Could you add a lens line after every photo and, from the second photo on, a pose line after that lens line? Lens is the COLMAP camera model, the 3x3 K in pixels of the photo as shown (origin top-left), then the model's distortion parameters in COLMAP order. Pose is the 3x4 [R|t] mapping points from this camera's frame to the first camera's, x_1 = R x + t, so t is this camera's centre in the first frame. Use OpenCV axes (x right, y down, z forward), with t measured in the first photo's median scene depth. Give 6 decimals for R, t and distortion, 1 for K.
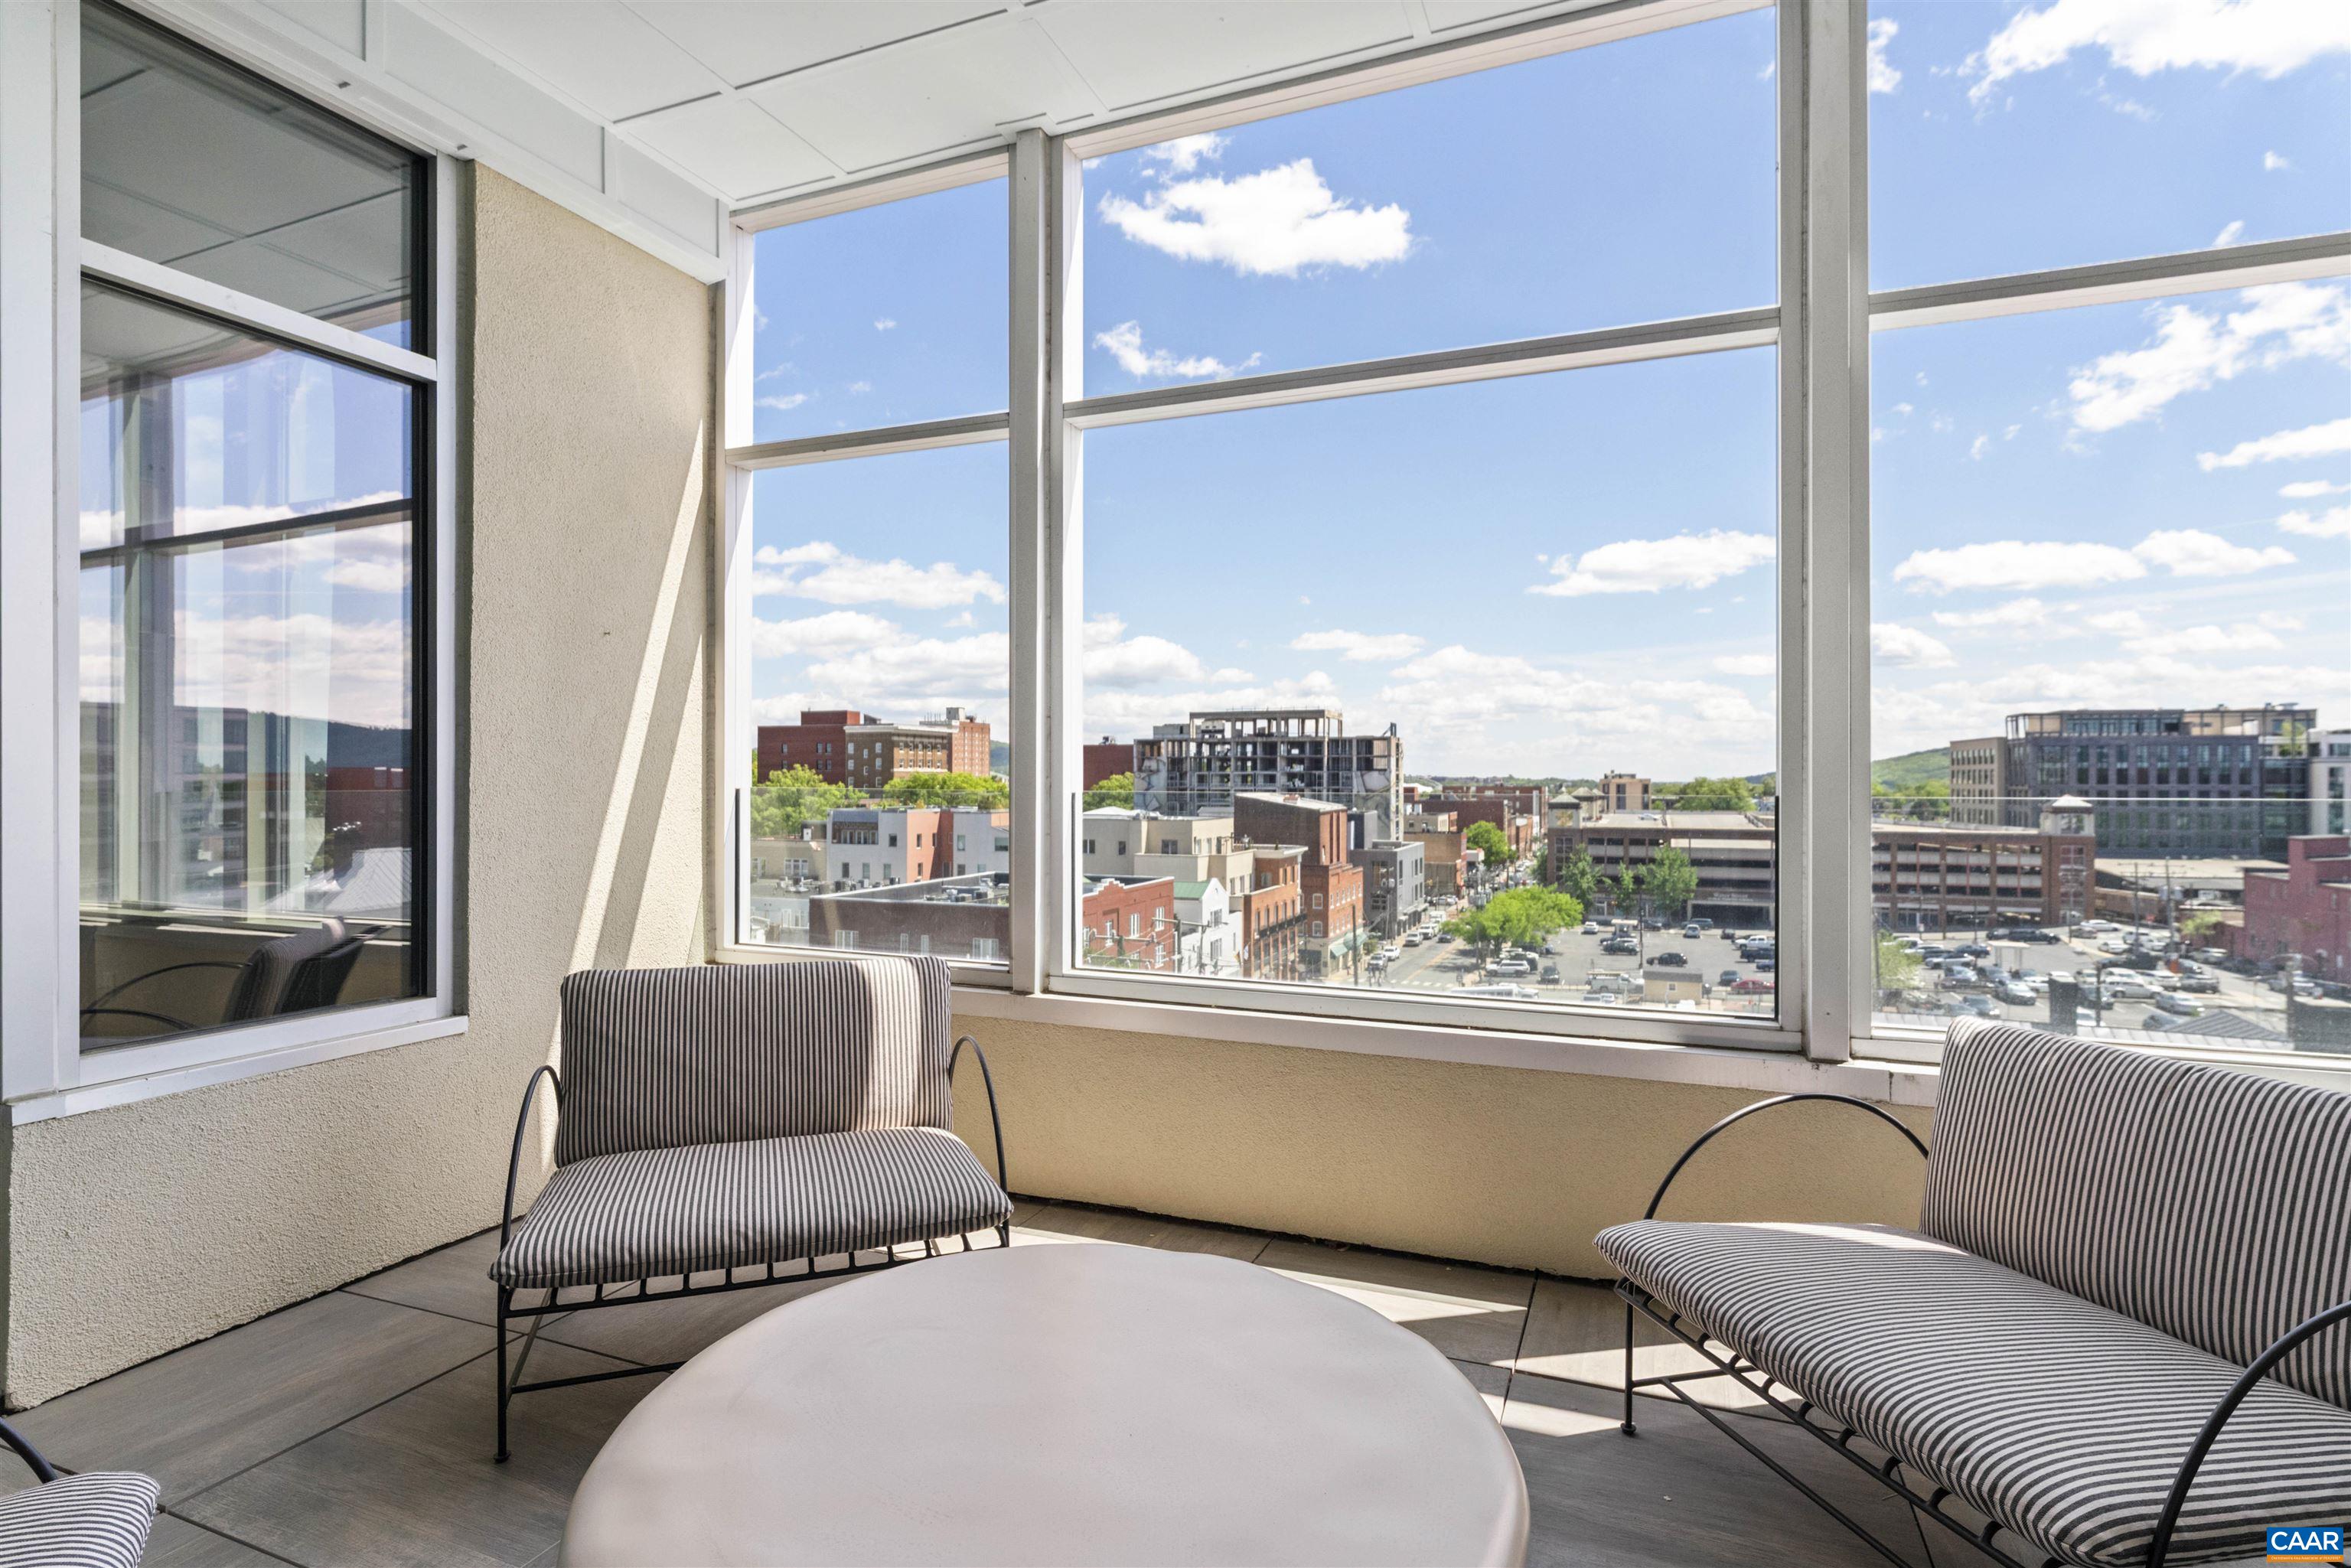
lens RADIAL K [[1132.4, 0, 1175.5], [0, 1132.4, 784.0], [0, 0, 1]] dist [-0.011273, -0.000445]
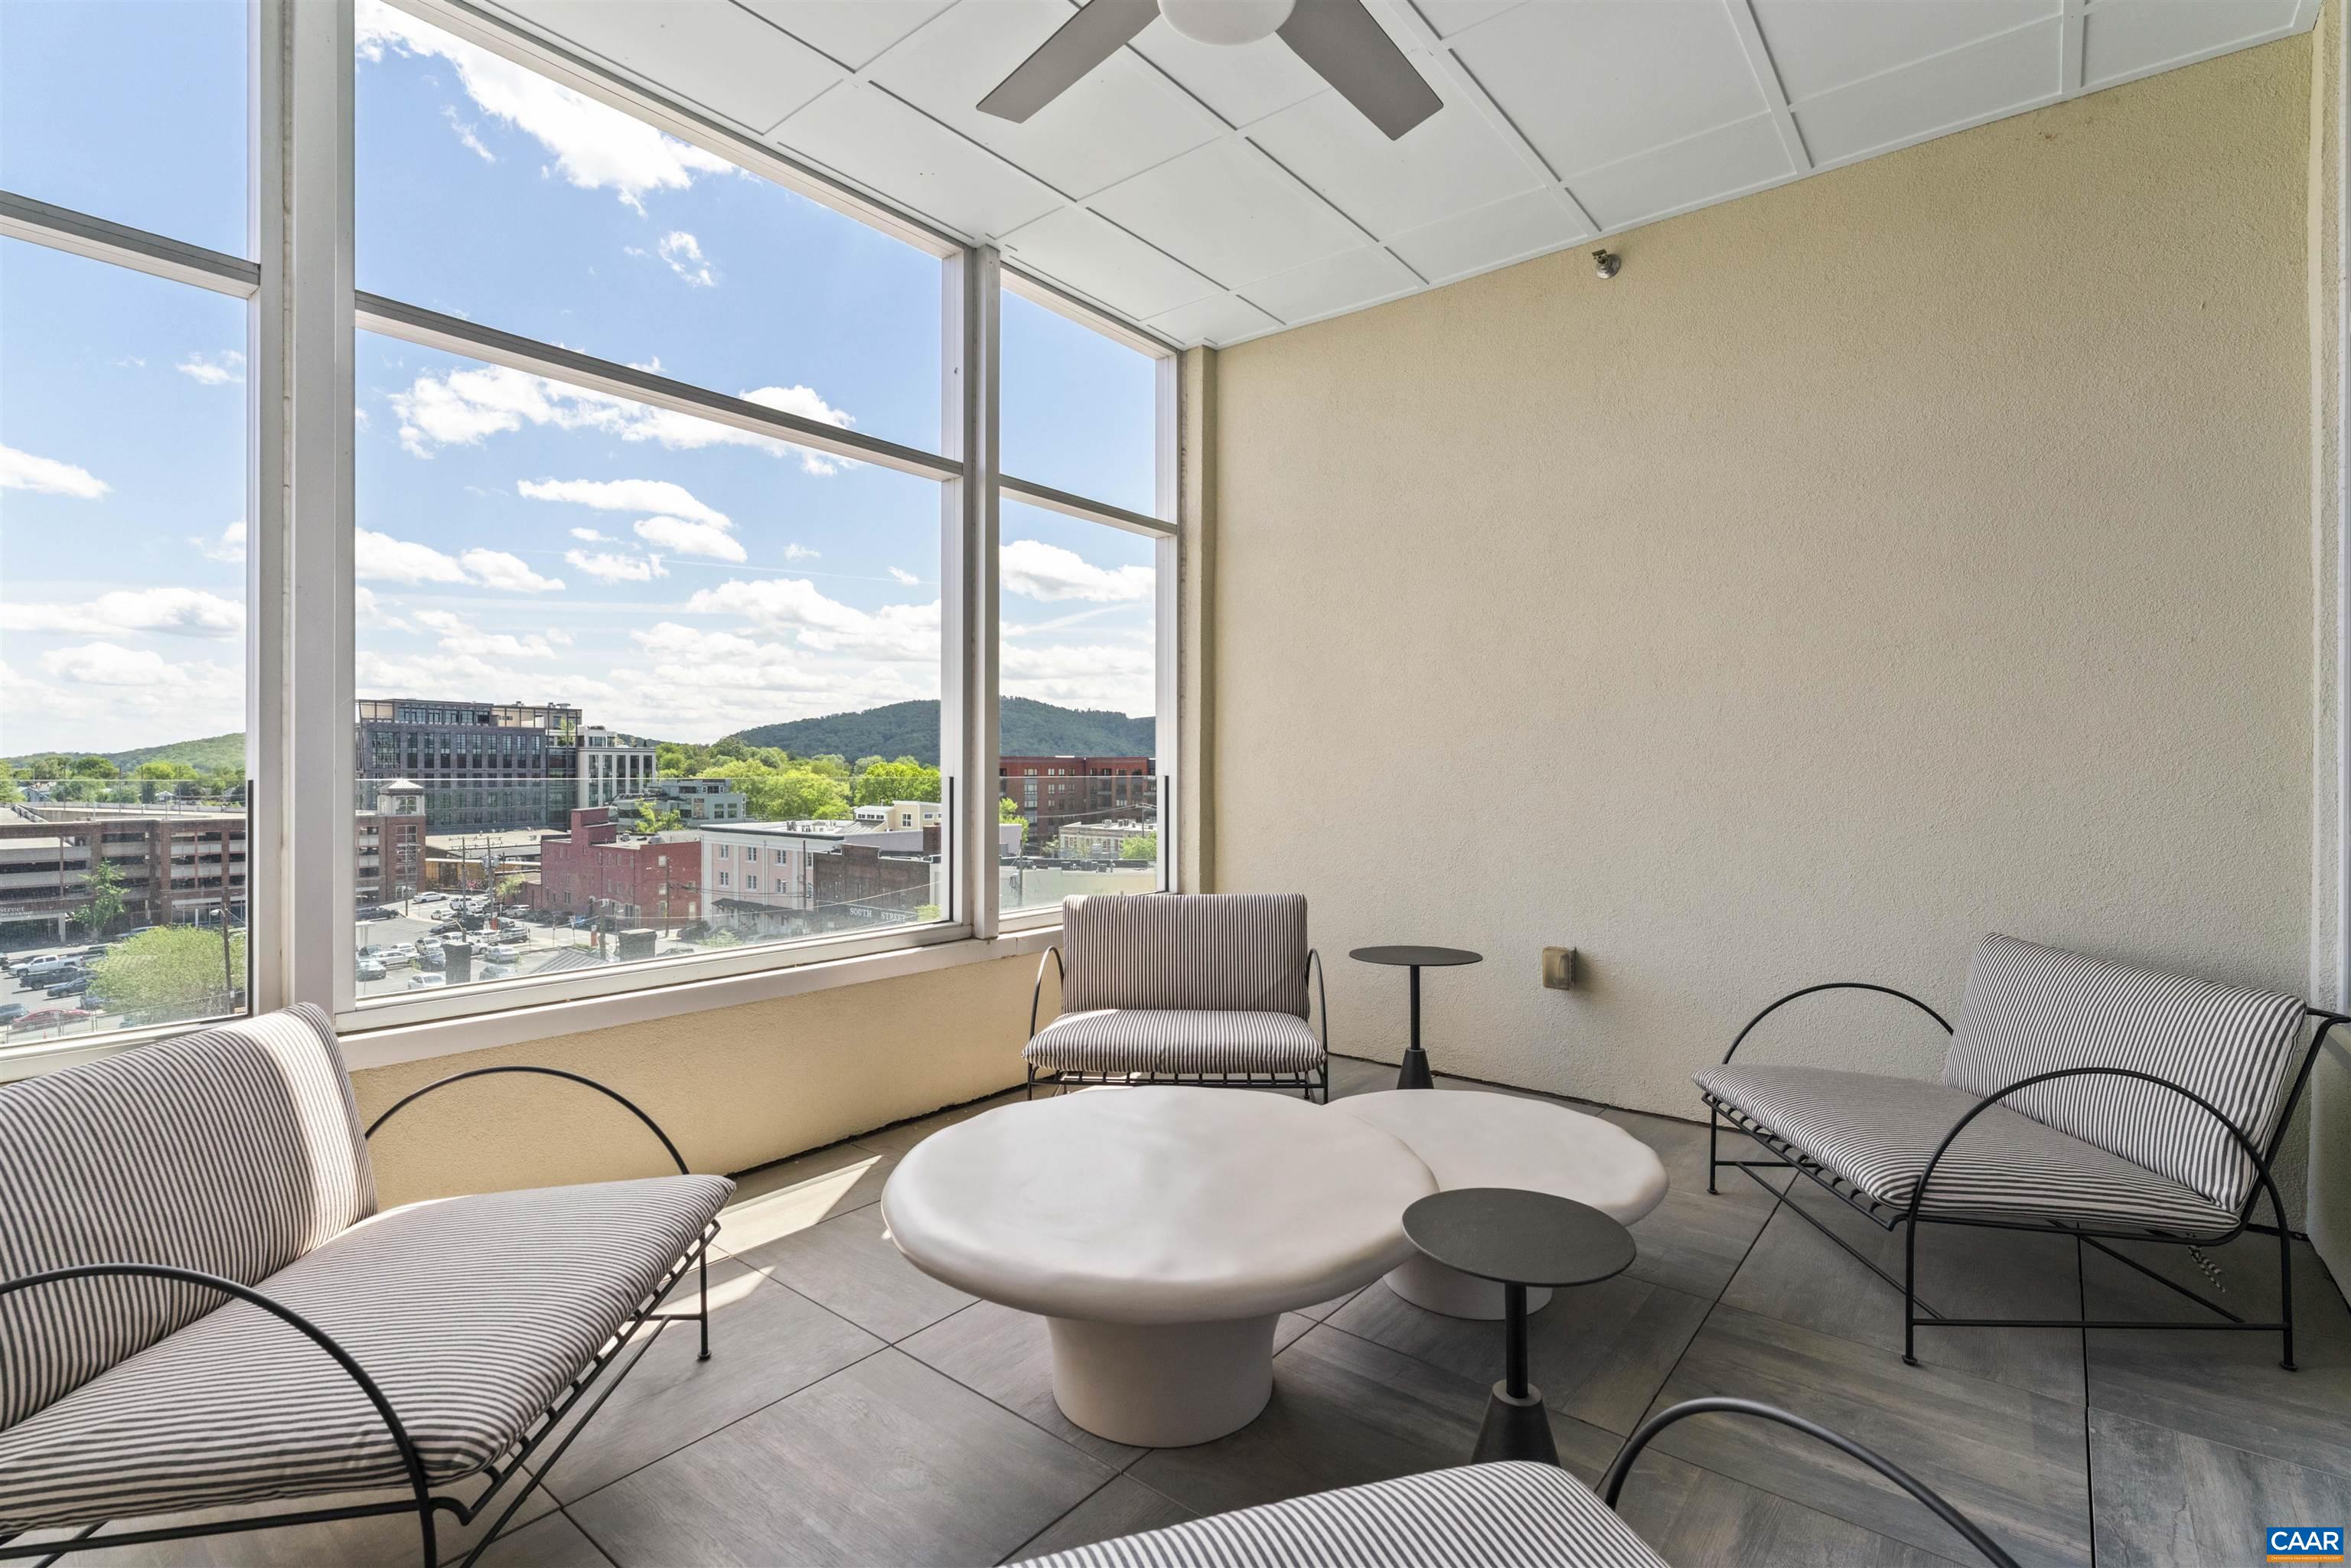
lens RADIAL K [[1092.2, 0, 1175.5], [0, 1092.2, 784.0], [0, 0, 1]] dist [-0.000931, -0.000263]
pose [[0.282330, -0.015291, 0.959195, -0.816013], [0.000915, 0.999877, 0.015670, -0.003161], [-0.959317, -0.003546, 0.282309, 0.280219]]
